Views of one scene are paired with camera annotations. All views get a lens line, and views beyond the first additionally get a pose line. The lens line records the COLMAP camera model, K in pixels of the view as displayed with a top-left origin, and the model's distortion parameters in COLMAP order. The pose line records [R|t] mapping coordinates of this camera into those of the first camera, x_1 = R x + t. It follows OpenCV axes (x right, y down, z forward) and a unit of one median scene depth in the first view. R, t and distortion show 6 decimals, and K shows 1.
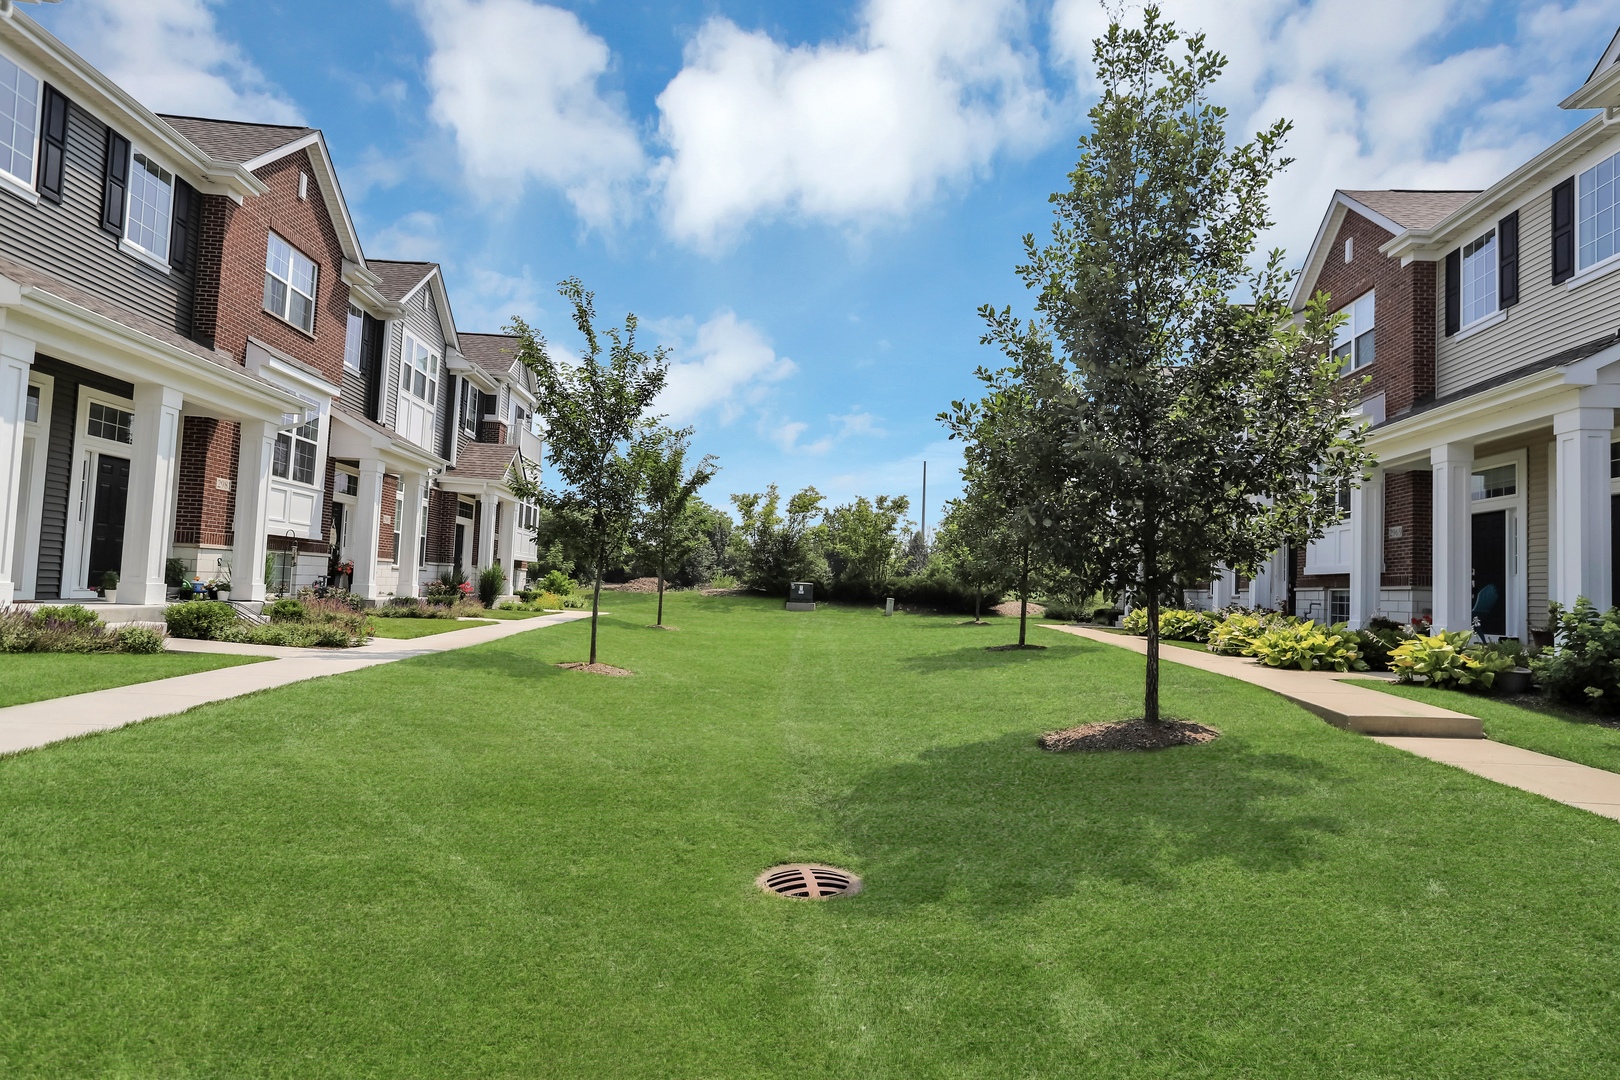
lens RADIAL K [[803.4, 0, 803.1], [0, 803.4, 549.4], [0, 0, 1]] dist [0.002294, 0.006528]
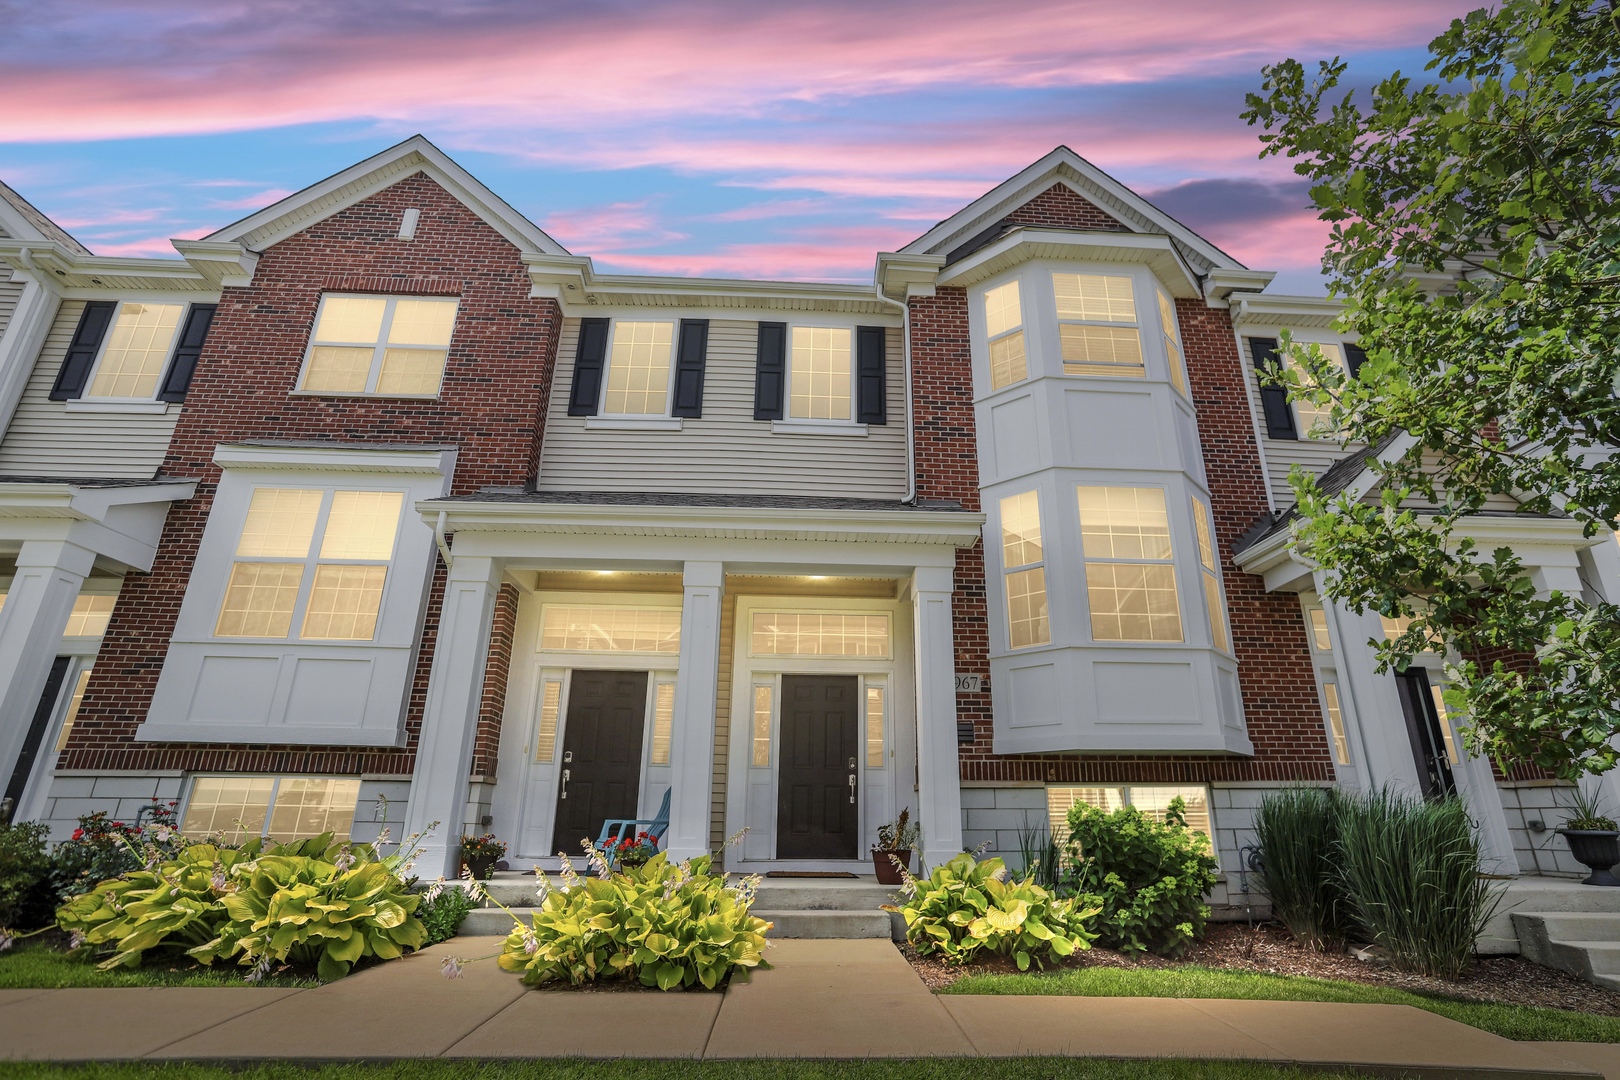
lens RADIAL K [[798.7, 0, 801.9], [0, 798.7, 526.8], [0, 0, 1]] dist [0.002526, 0.006353]
pose [[-0.142720, 0.299632, 0.943320, 0.121688], [-0.074810, 0.947084, -0.312146, 0.038998], [-0.986932, -0.115119, -0.112752, 0.861601]]
